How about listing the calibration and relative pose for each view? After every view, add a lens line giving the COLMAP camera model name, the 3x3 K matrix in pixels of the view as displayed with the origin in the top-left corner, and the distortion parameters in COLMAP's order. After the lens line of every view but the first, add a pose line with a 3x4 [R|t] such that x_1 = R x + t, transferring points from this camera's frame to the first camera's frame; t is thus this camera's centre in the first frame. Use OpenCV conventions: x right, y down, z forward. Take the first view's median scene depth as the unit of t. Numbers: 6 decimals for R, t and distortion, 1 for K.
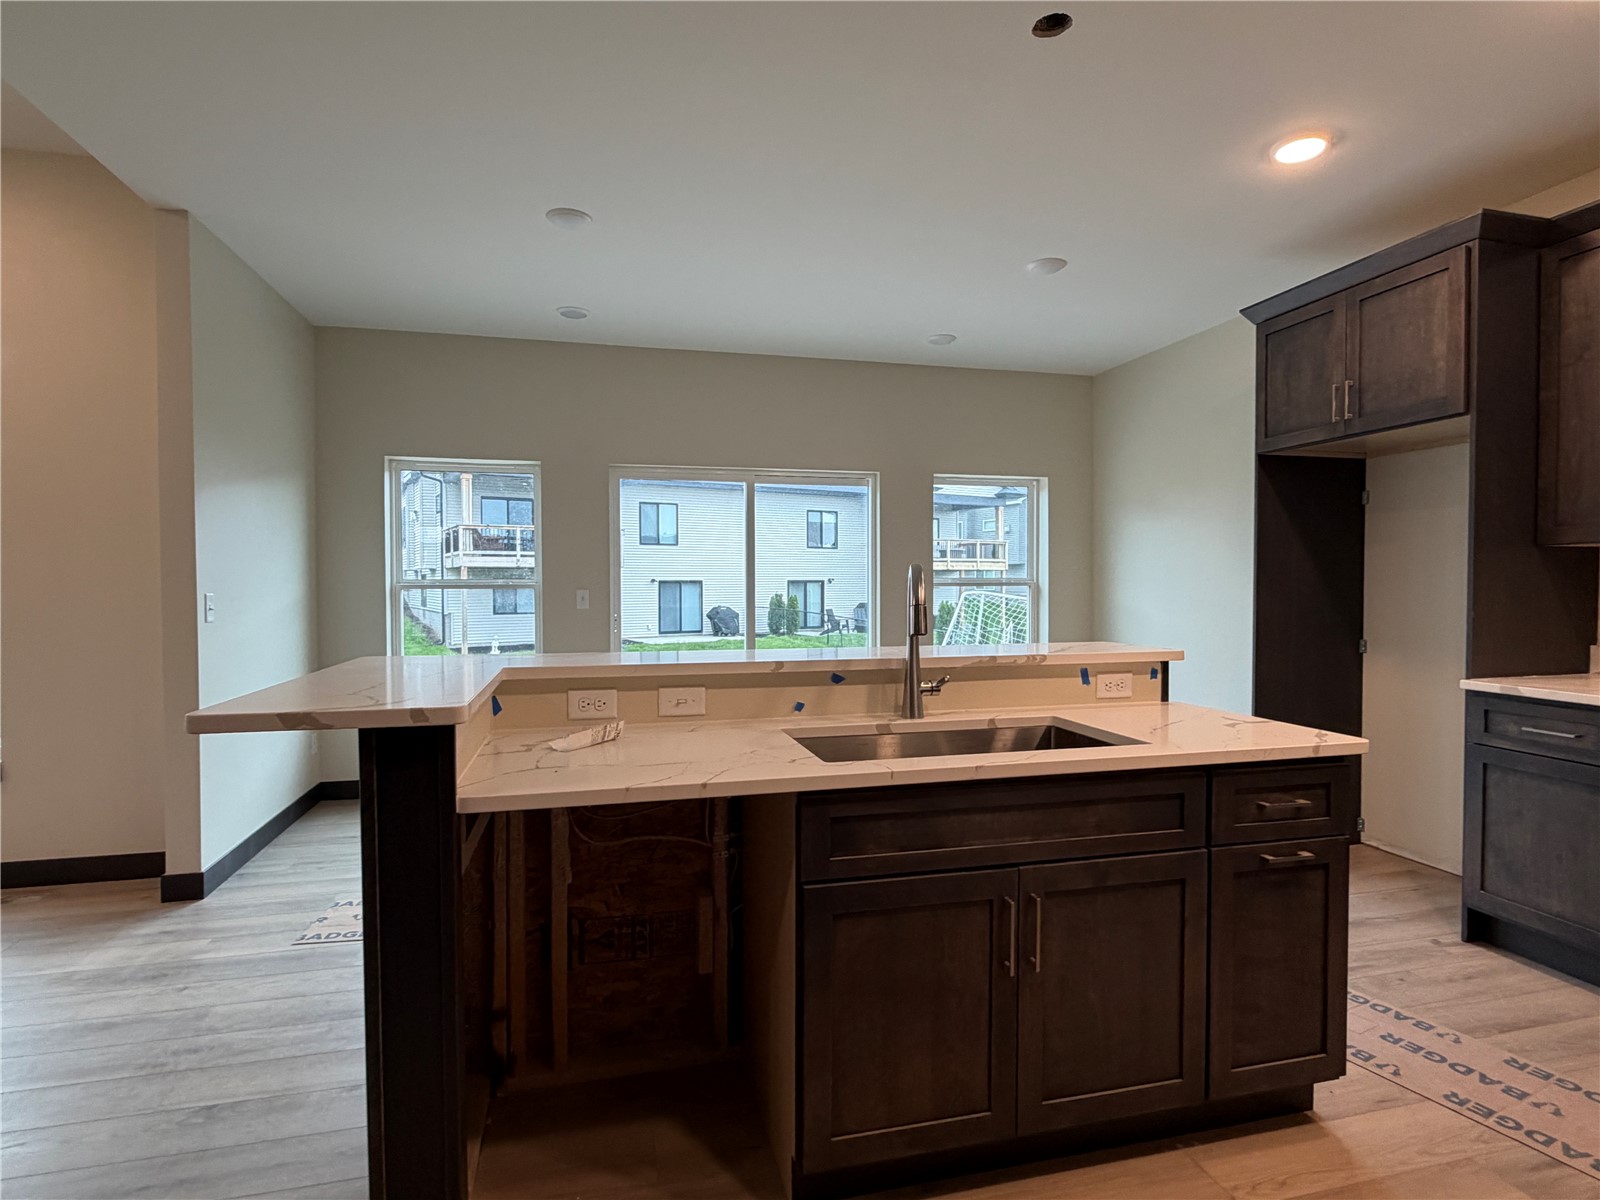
lens RADIAL K [[835.6, 0, 794.9], [0, 835.6, 603.2], [0, 0, 1]] dist [-0.000962, -0.000724]
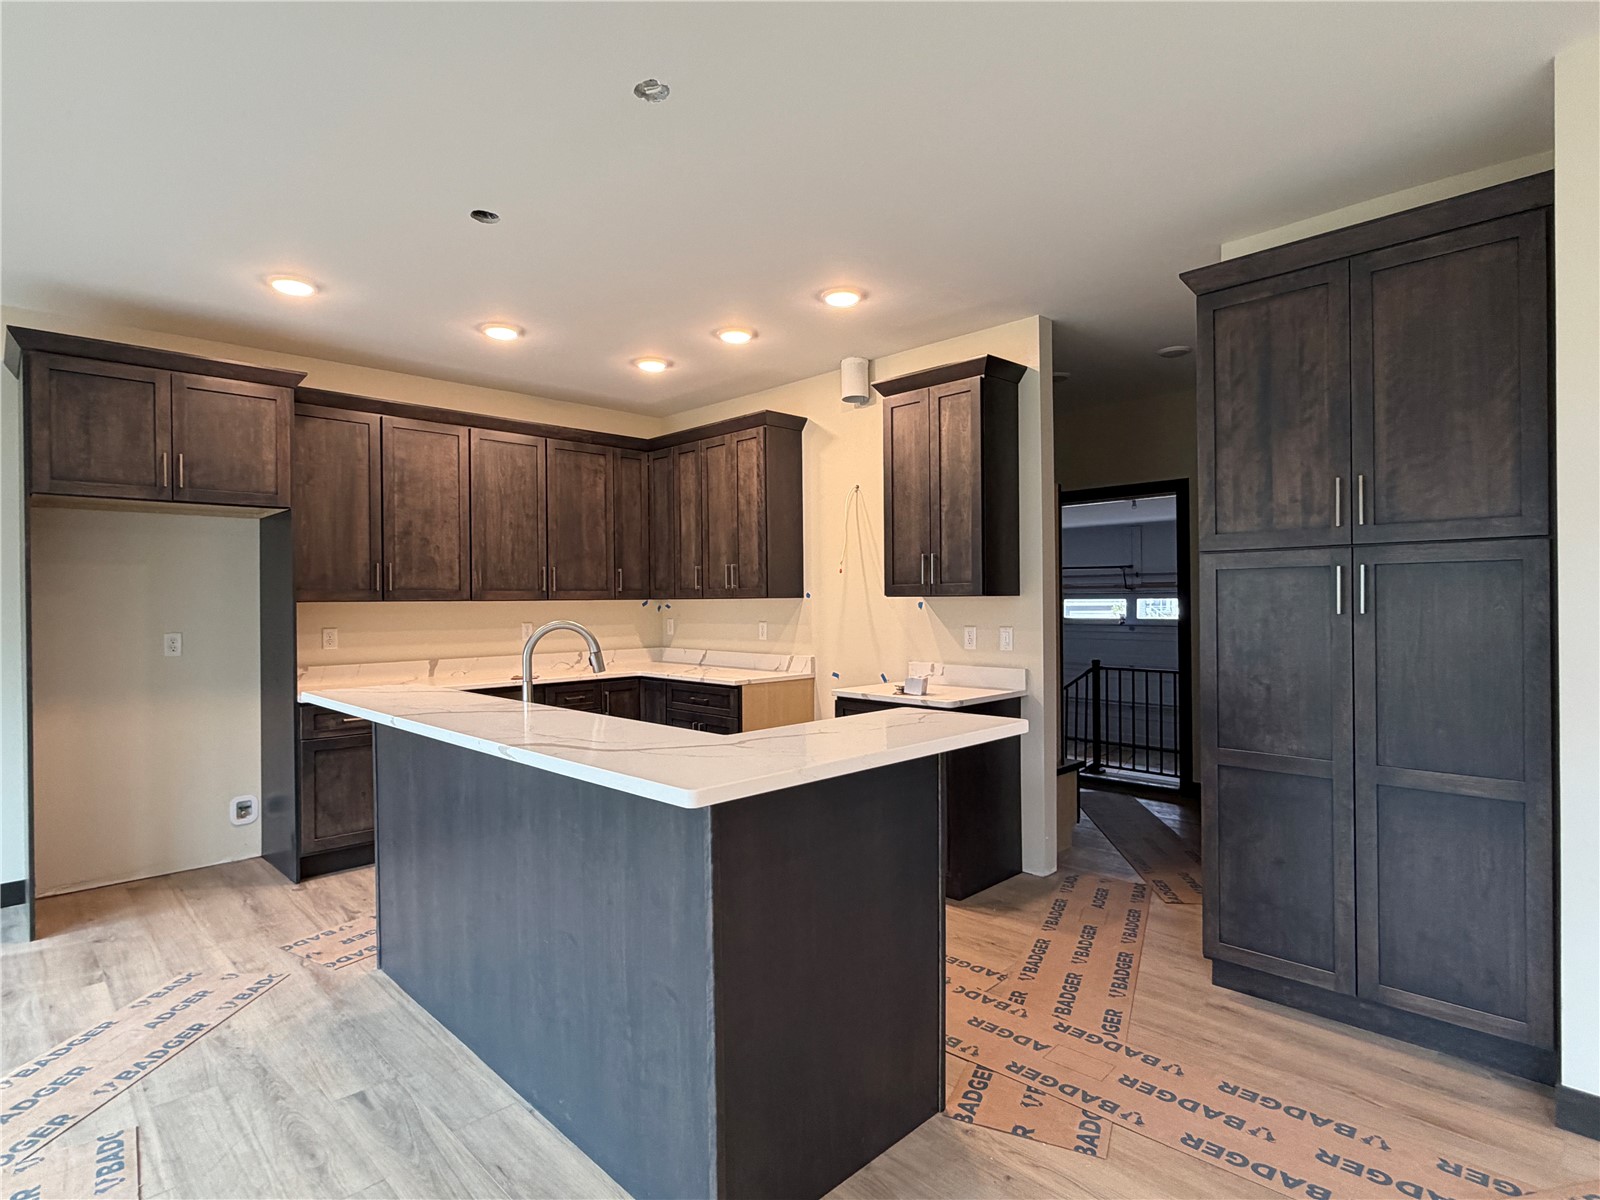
lens RADIAL K [[835.6, 0, 794.9], [0, 835.6, 603.2], [0, 0, 1]] dist [-0.000962, -0.000724]
pose [[-0.503541, 0.004531, 0.863959, -0.828897], [0.032875, 0.999363, 0.013919, -0.057842], [-0.863345, 0.035411, -0.503369, 0.961489]]
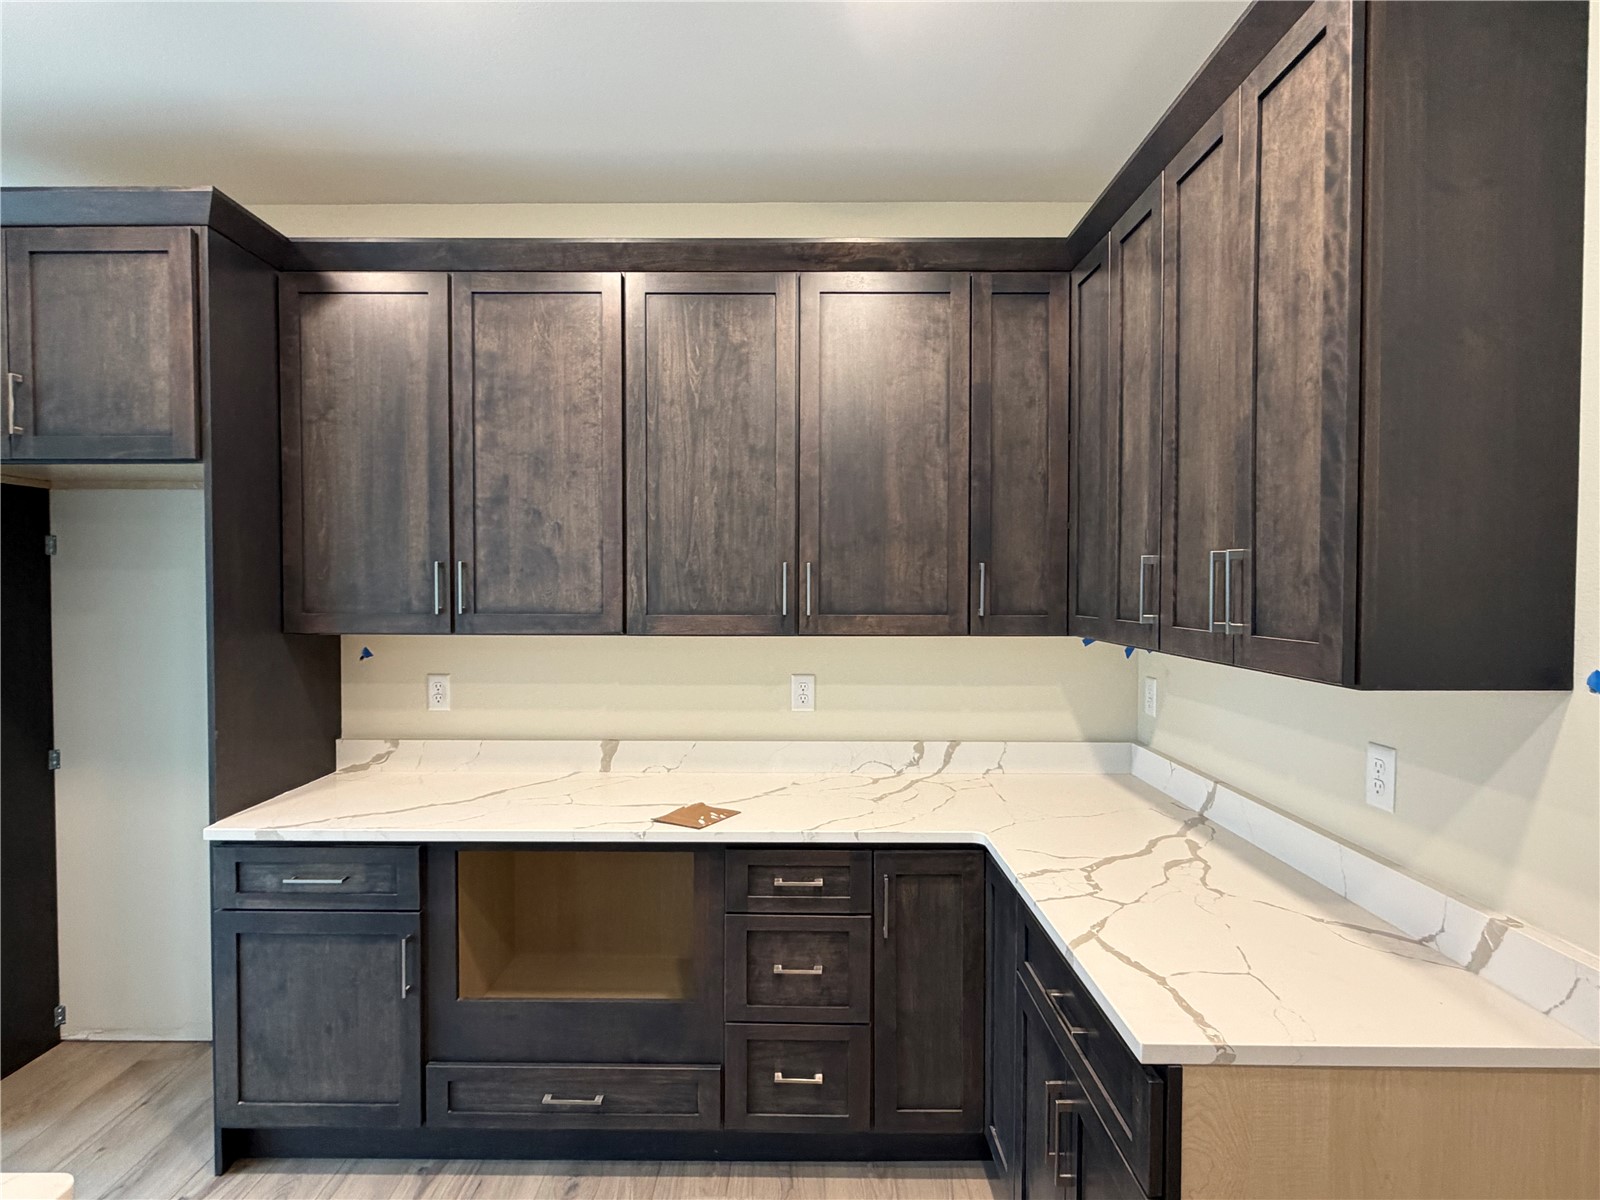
lens RADIAL K [[835.6, 0, 794.9], [0, 835.6, 603.2], [0, 0, 1]] dist [-0.000962, -0.000724]
pose [[0.244582, -0.019028, 0.969442, 0.218136], [0.021903, 0.999661, 0.014095, -0.099987], [-0.969381, 0.017786, 0.244915, 0.312885]]
